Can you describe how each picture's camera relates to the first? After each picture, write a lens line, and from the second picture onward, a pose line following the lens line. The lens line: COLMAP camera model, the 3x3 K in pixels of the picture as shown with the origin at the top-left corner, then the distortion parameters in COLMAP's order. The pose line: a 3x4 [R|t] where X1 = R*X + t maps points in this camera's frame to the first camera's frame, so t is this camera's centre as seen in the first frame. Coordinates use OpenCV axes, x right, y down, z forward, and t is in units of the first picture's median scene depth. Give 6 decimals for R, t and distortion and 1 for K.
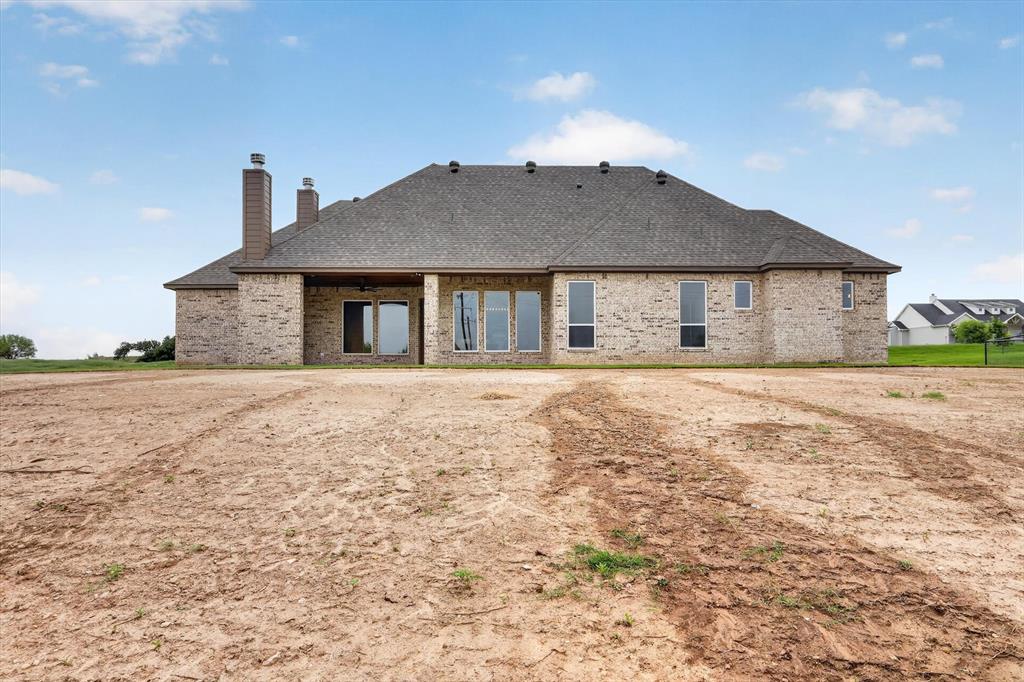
lens RADIAL K [[522.0, 0, 514.4], [0, 522.0, 345.8], [0, 0, 1]] dist [-0.018327, 0.000109]
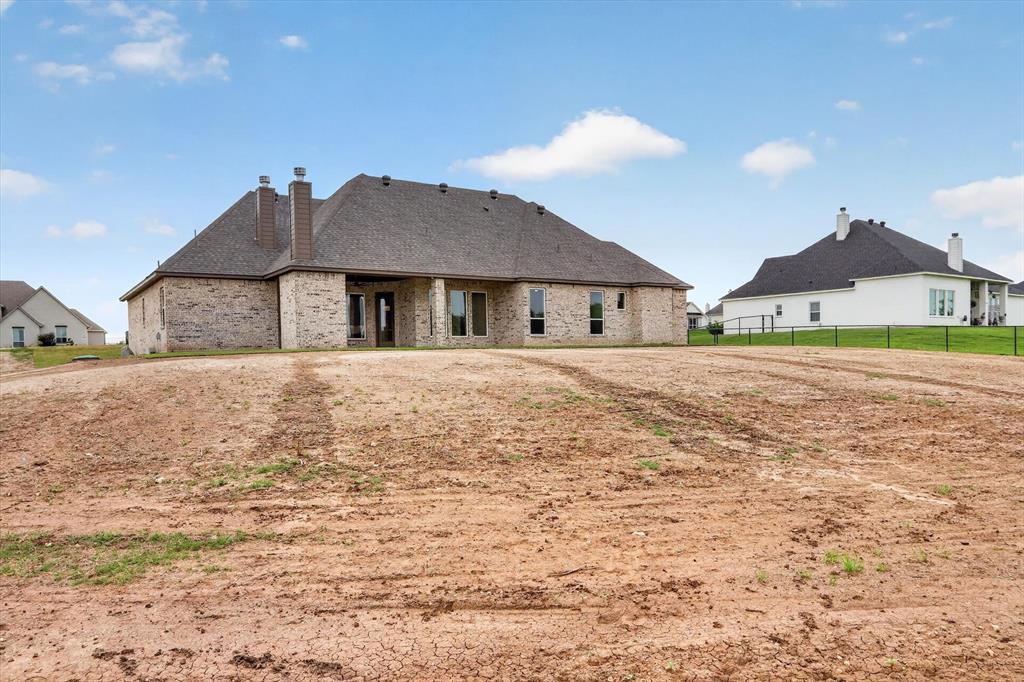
lens RADIAL K [[492.1, 0, 515.4], [0, 492.1, 334.8], [0, 0, 1]] dist [-0.013771, 0.001341]
pose [[0.898074, 0.001910, 0.439841, -0.515790], [-0.004925, 0.999972, 0.005713, -0.002457], [-0.439817, -0.007297, 0.898058, -0.196561]]
